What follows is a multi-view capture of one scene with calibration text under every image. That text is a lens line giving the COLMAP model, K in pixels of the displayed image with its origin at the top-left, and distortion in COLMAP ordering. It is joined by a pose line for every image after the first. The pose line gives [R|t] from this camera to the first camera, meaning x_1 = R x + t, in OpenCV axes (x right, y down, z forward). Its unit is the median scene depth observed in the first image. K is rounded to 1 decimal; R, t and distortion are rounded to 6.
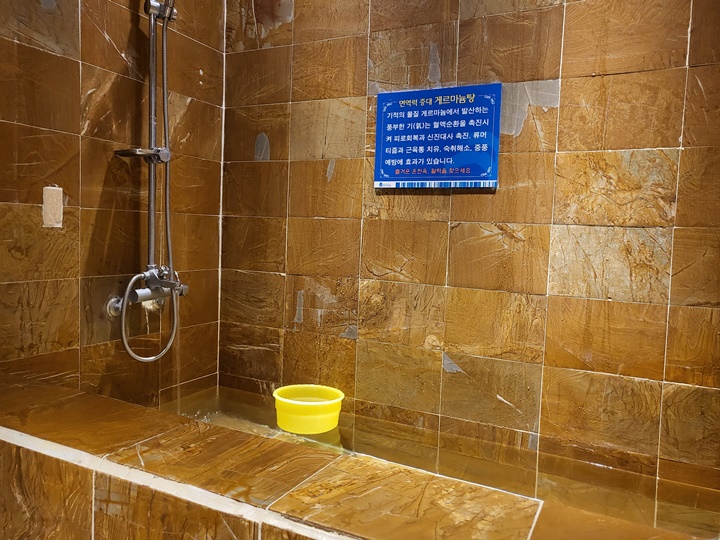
lens RADIAL K [[562.3, 0, 364.0], [0, 562.3, 267.0], [0, 0, 1]] dist [-0.034394, 0.092393]
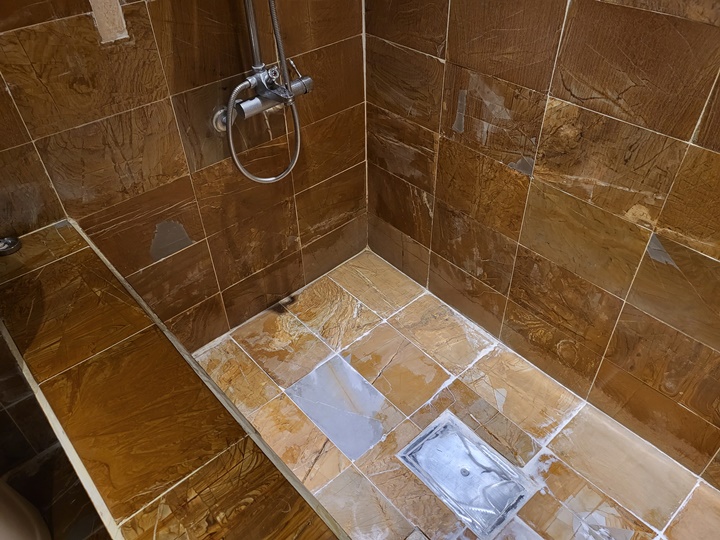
lens RADIAL K [[562.3, 0, 357.9], [0, 562.3, 270.1], [0, 0, 1]] dist [-0.034394, 0.092393]
pose [[0.928755, 0.191720, -0.317266, 0.035080], [0.037077, 0.803532, 0.594106, -0.231624], [0.368835, -0.563542, 0.739176, 0.355636]]
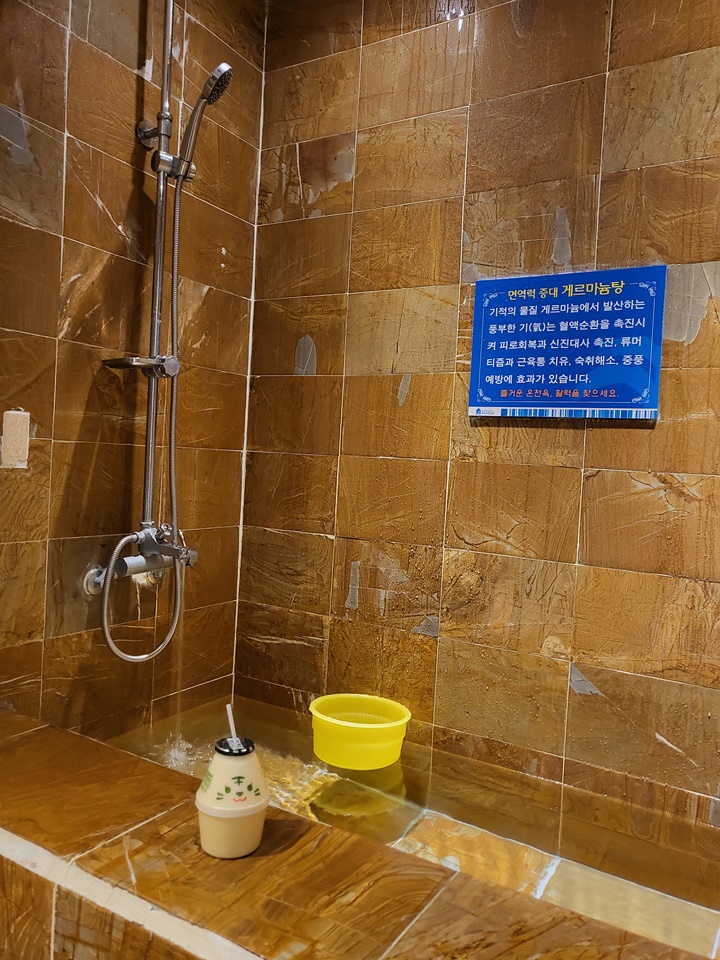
lens RADIAL K [[749.7, 0, 365.1], [0, 749.7, 474.5], [0, 0, 1]] dist [-0.034394, 0.092393]
pose [[0.997391, 0.018547, -0.069766, -0.045963], [-0.021818, 0.998684, -0.046422, -0.026423], [0.068813, 0.047823, 0.996483, 0.089097]]
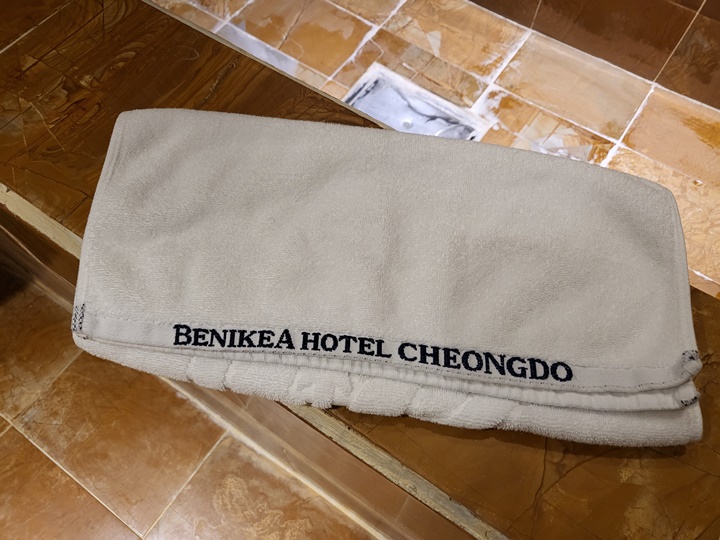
lens RADIAL K [[562.3, 0, 357.0], [0, 562.3, 269.2], [0, 0, 1]] dist [-0.034394, 0.092393]
pose [[0.990232, 0.106805, -0.089630, -0.002811], [0.022675, 0.510916, 0.859331, -0.009898], [0.137574, -0.852970, 0.503504, 0.336500]]
